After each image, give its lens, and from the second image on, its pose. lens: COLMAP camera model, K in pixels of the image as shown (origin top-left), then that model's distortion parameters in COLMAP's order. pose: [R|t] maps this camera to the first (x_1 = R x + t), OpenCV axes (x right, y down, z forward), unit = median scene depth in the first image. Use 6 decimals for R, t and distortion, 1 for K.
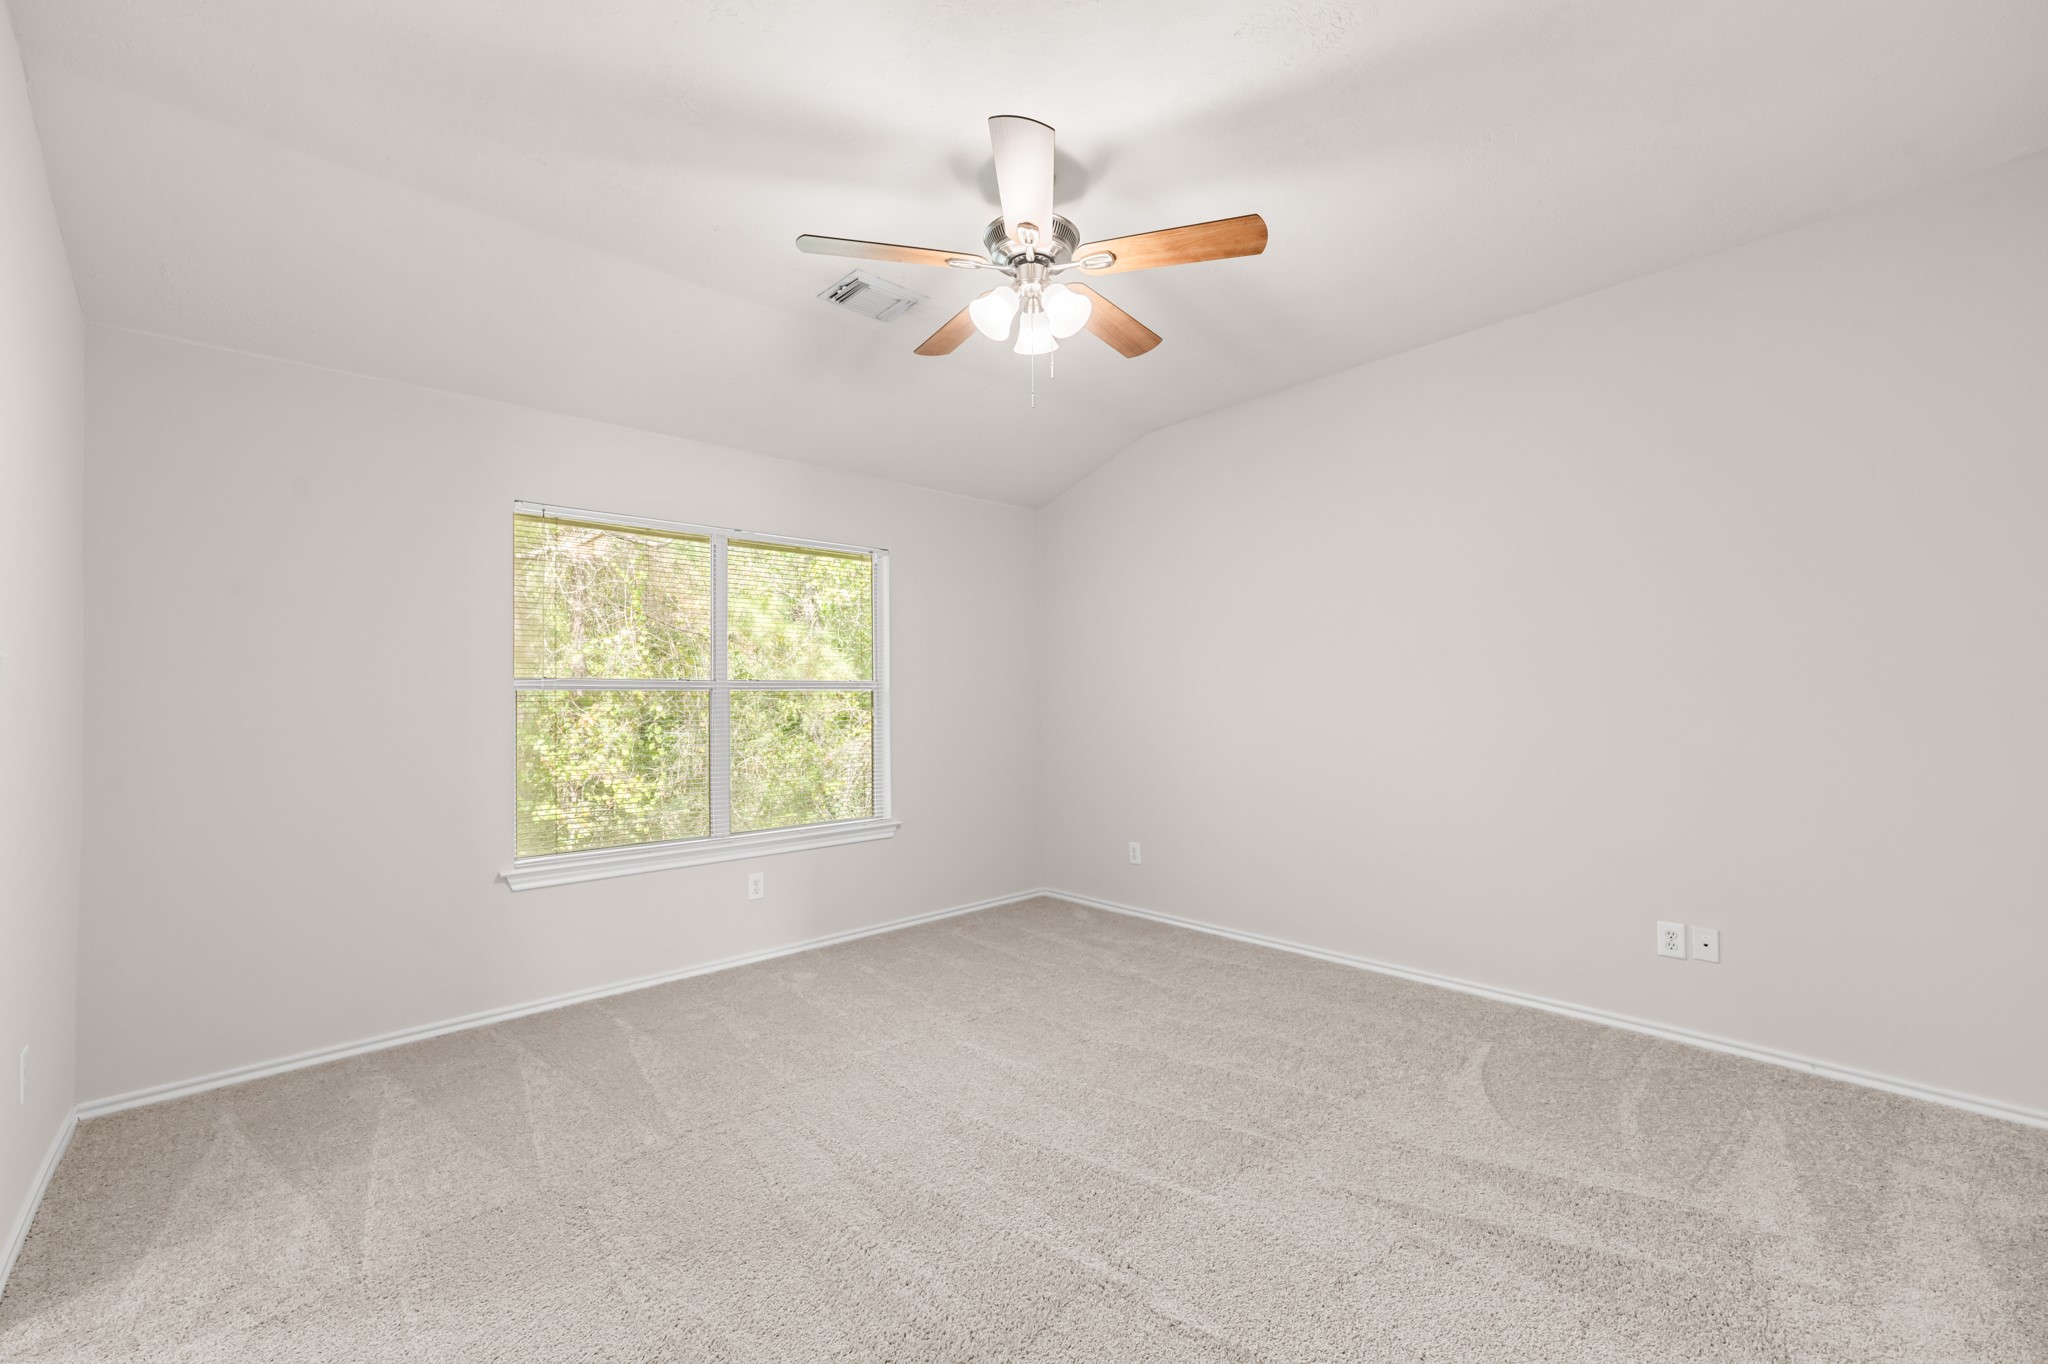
lens RADIAL K [[809.5, 0, 1024.0], [0, 809.5, 688.8], [0, 0, 1]] dist [-0.040522, 0.023552]
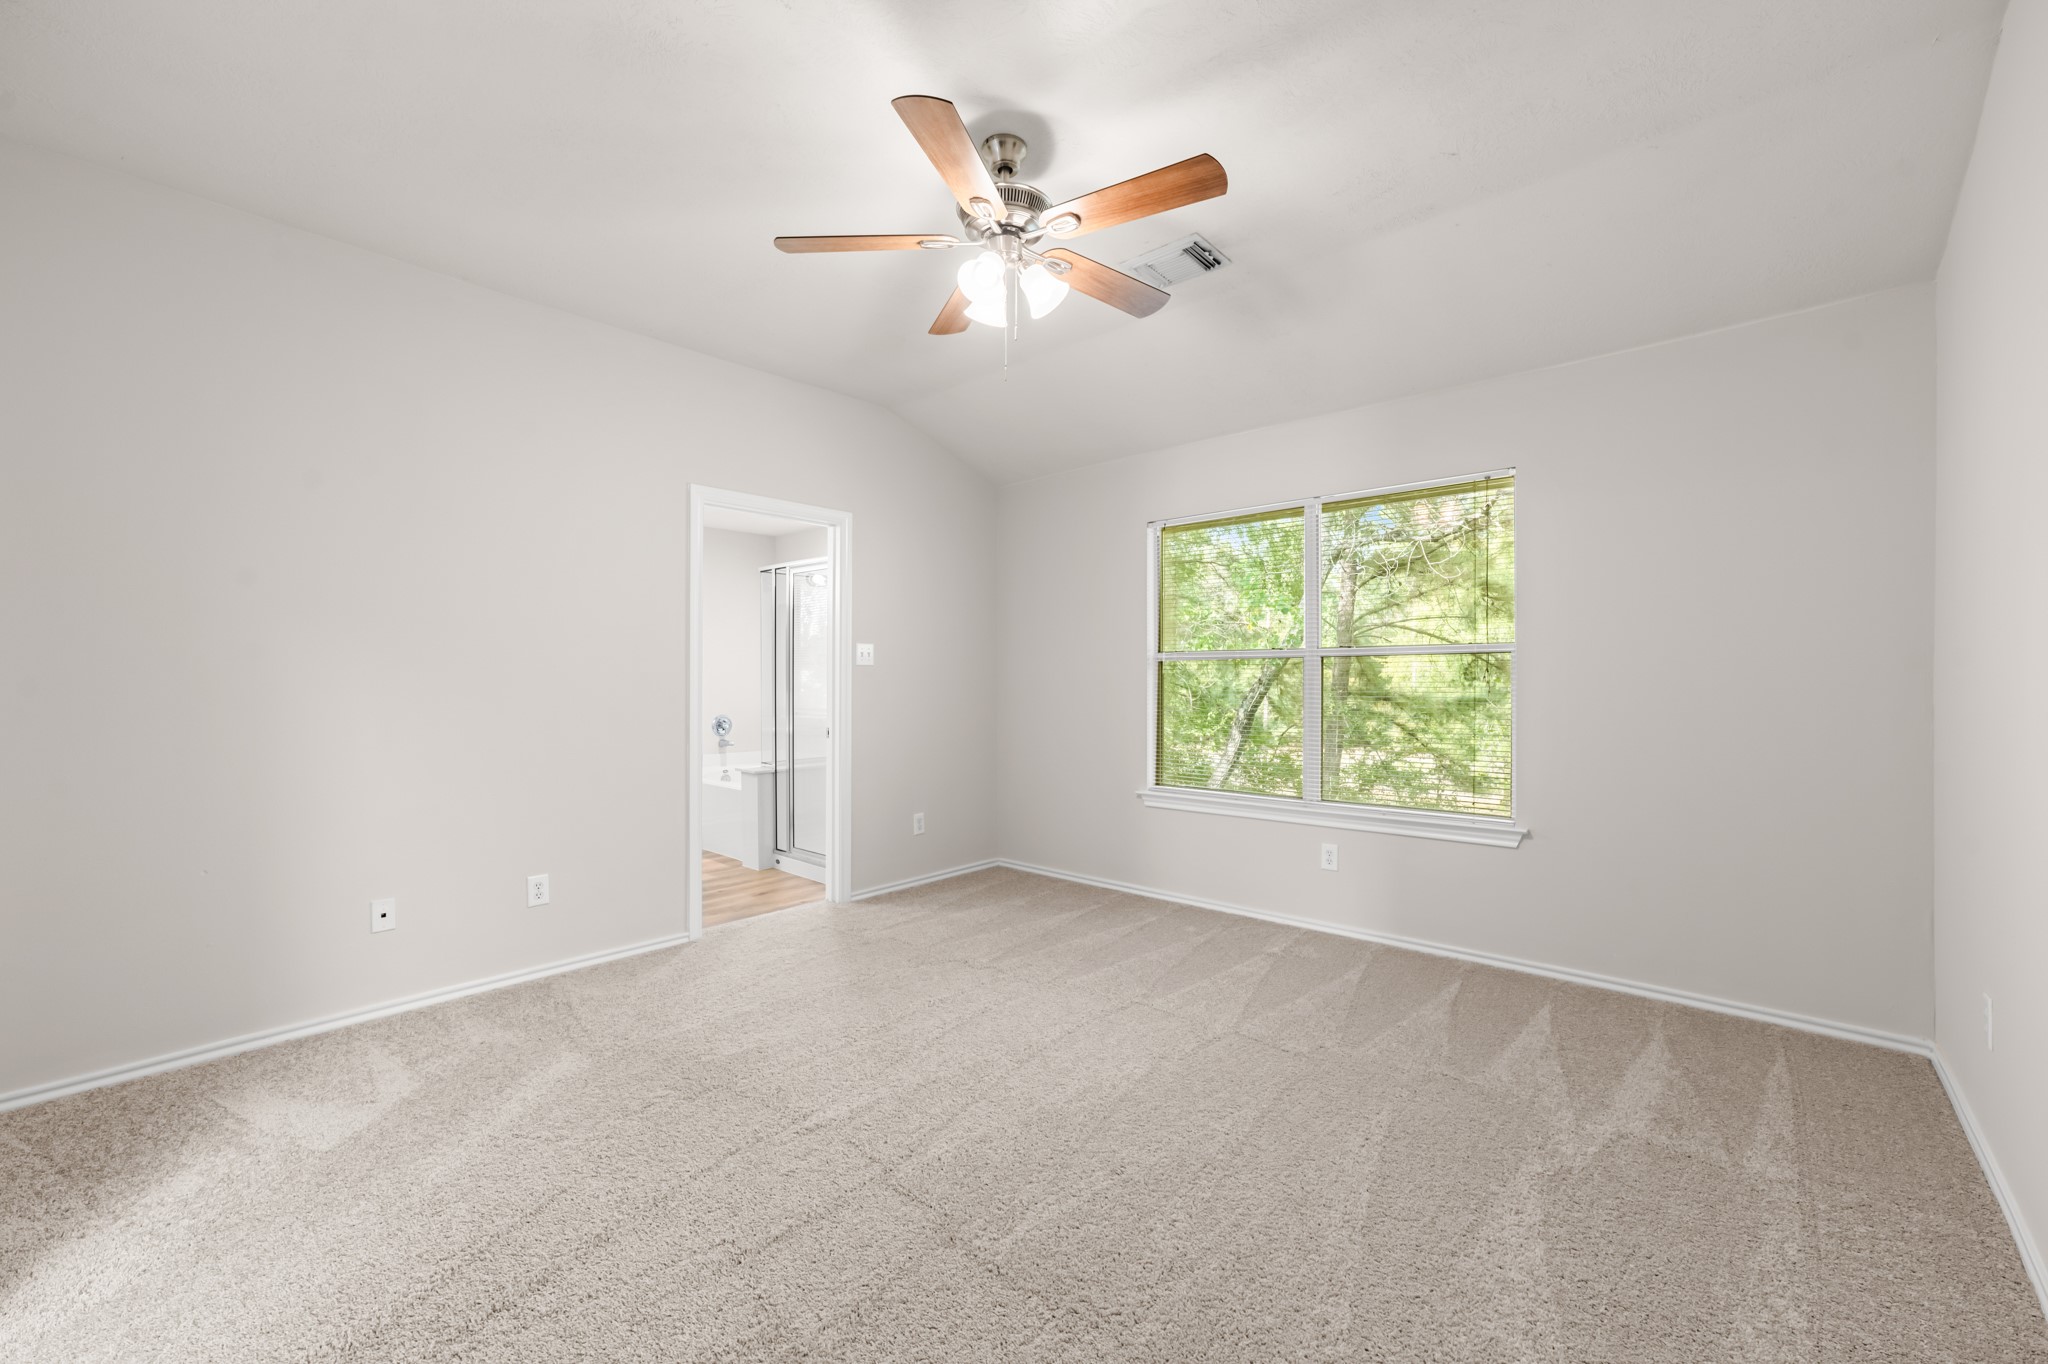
lens RADIAL K [[809.5, 0, 1024.0], [0, 809.5, 688.8], [0, 0, 1]] dist [-0.040522, 0.023552]
pose [[0.070085, 0.017397, -0.997389, 0.620332], [0.024628, 0.999513, 0.019165, 0.011646], [0.997237, -0.025907, 0.069623, 0.564543]]
